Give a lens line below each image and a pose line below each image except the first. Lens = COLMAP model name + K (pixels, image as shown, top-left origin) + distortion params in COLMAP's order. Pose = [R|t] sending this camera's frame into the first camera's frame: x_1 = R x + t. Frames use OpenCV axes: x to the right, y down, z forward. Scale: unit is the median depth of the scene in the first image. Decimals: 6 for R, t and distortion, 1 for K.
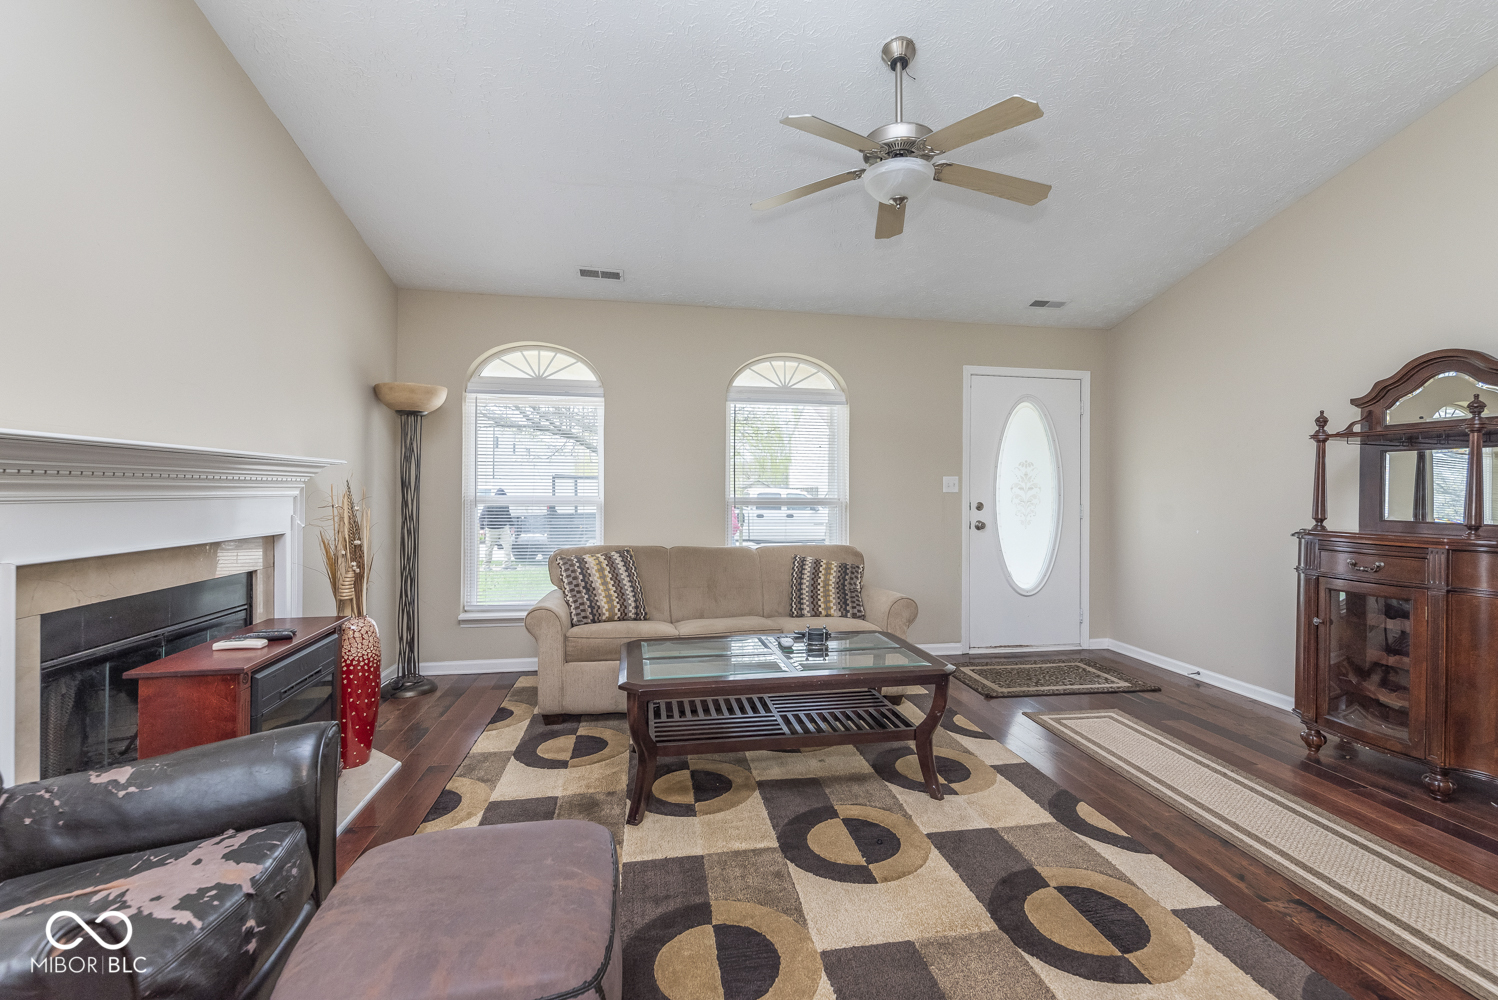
lens RADIAL K [[656.2, 0, 756.3], [0, 656.2, 488.2], [0, 0, 1]] dist [0.000549, 0.000043]
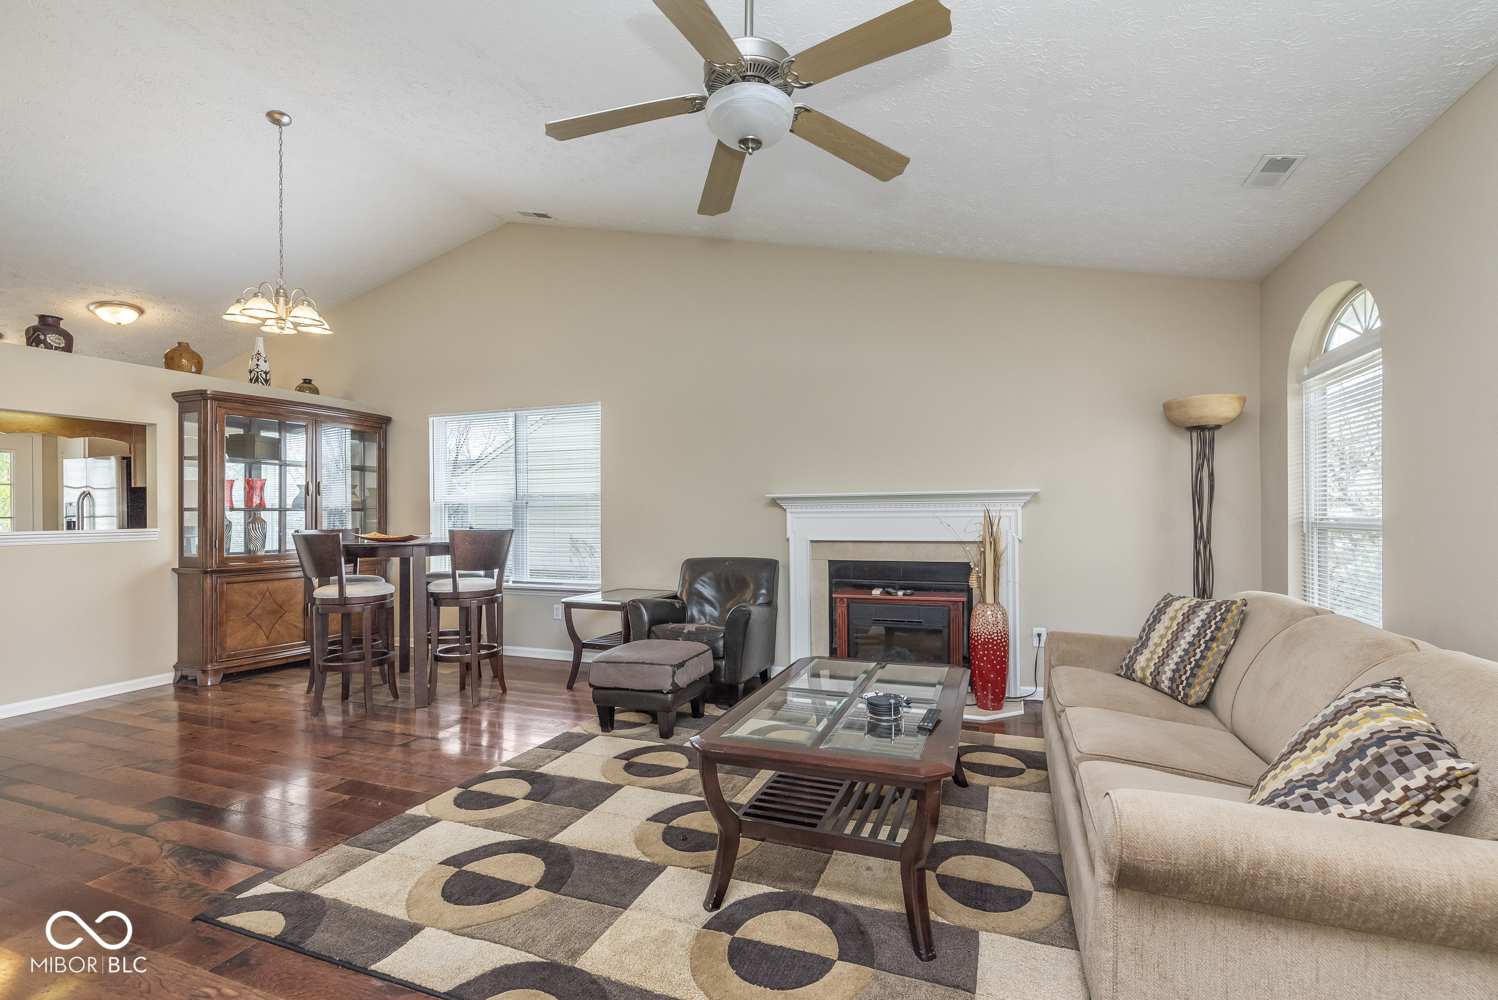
lens RADIAL K [[645.2, 0, 766.4], [0, 645.2, 508.1], [0, 0, 1]] dist [0.000691, -0.000409]
pose [[-0.498580, -0.009560, -0.866791, 0.595792], [0.010113, 0.999807, -0.016843, 0.009289], [0.866785, -0.017163, -0.498387, 0.943461]]
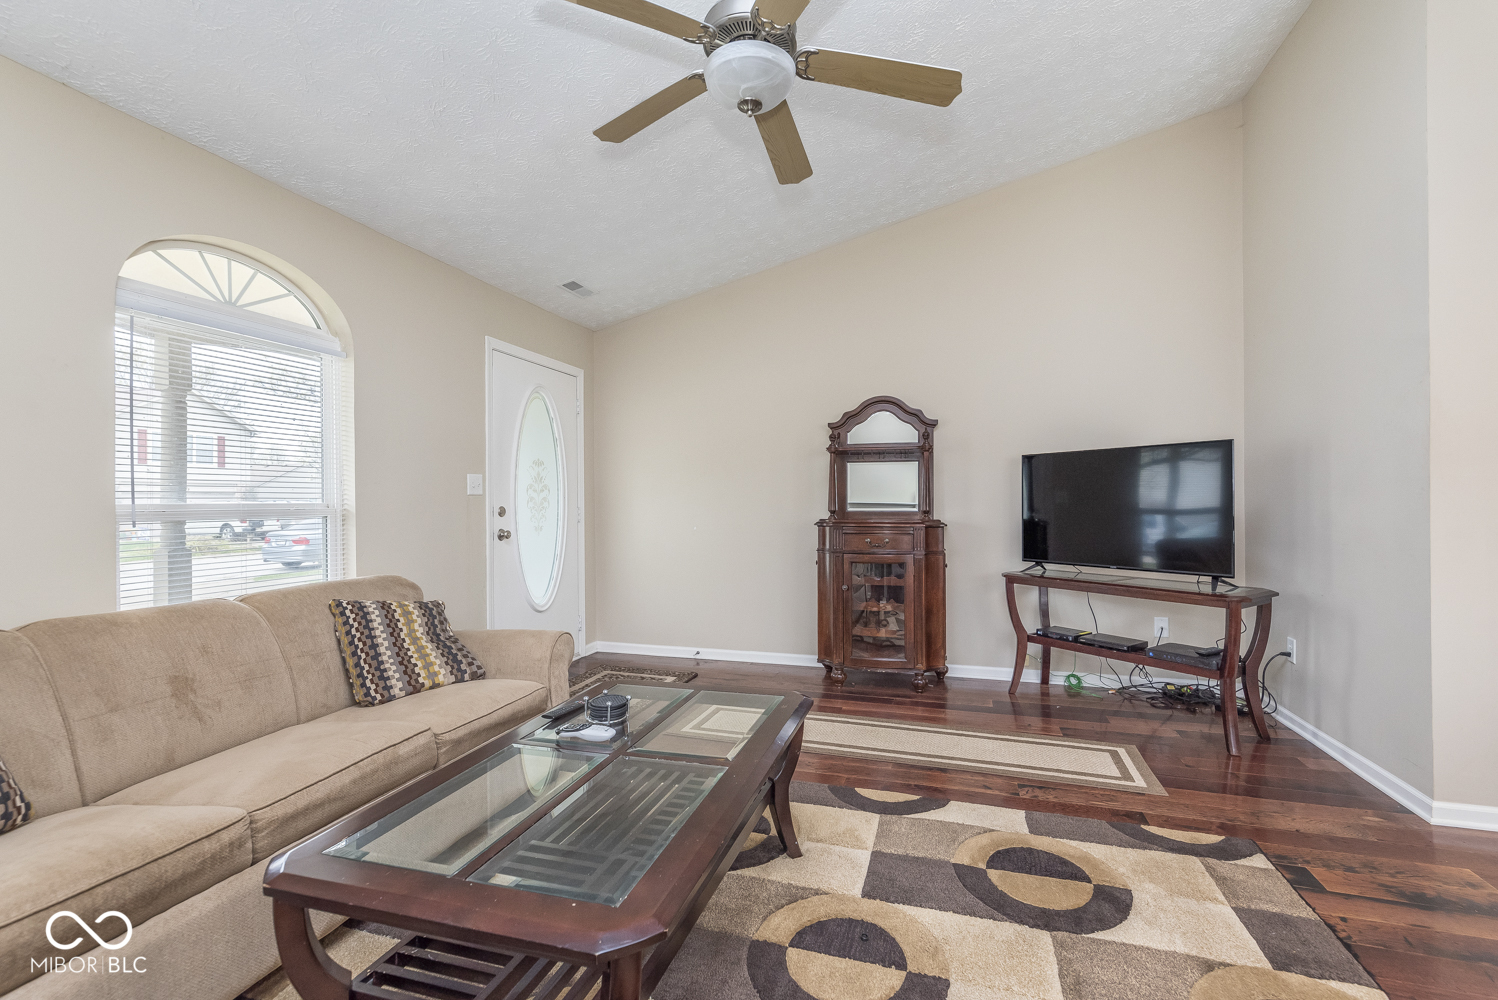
lens RADIAL K [[651.2, 0, 762.4], [0, 651.2, 501.4], [0, 0, 1]] dist [0.001670, 0.000386]
pose [[0.447570, -0.010852, 0.894183, -0.309795], [0.004991, 0.999941, 0.009637, 0.010934], [-0.894235, 0.000149, 0.447597, 0.435349]]
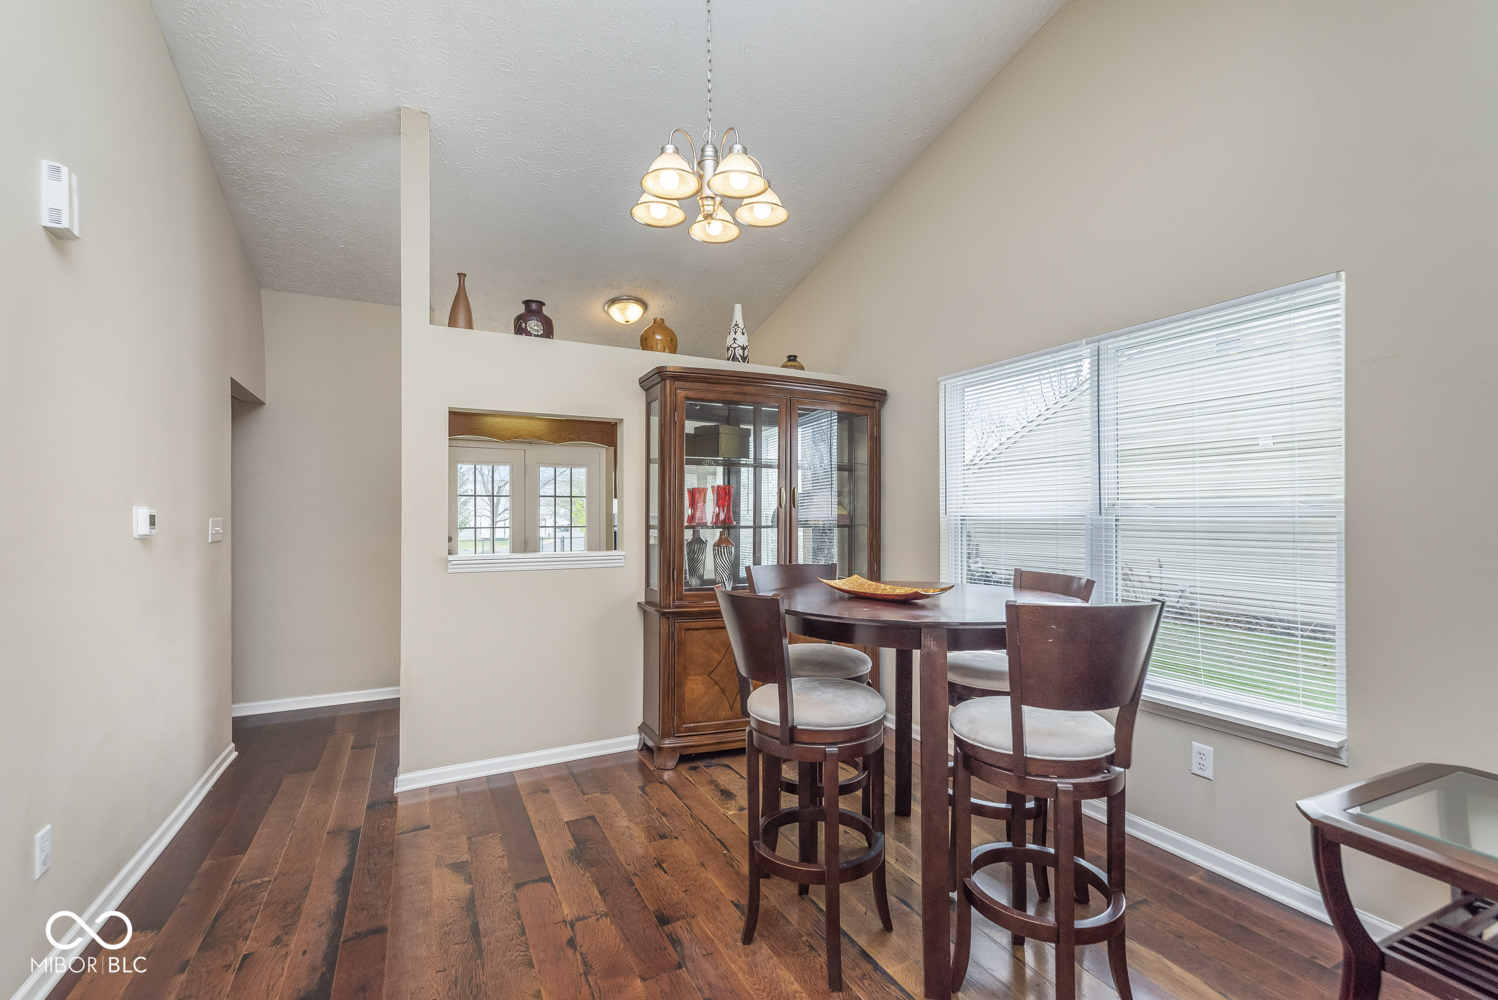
lens RADIAL K [[641.9, 0, 752.3], [0, 641.9, 519.2], [0, 0, 1]] dist [-0.002124, -0.000115]
pose [[-0.952971, -0.006790, -0.302984, 0.224307], [-0.004820, 0.999962, -0.007248, -0.026009], [0.303022, -0.005447, -0.952968, 0.316565]]
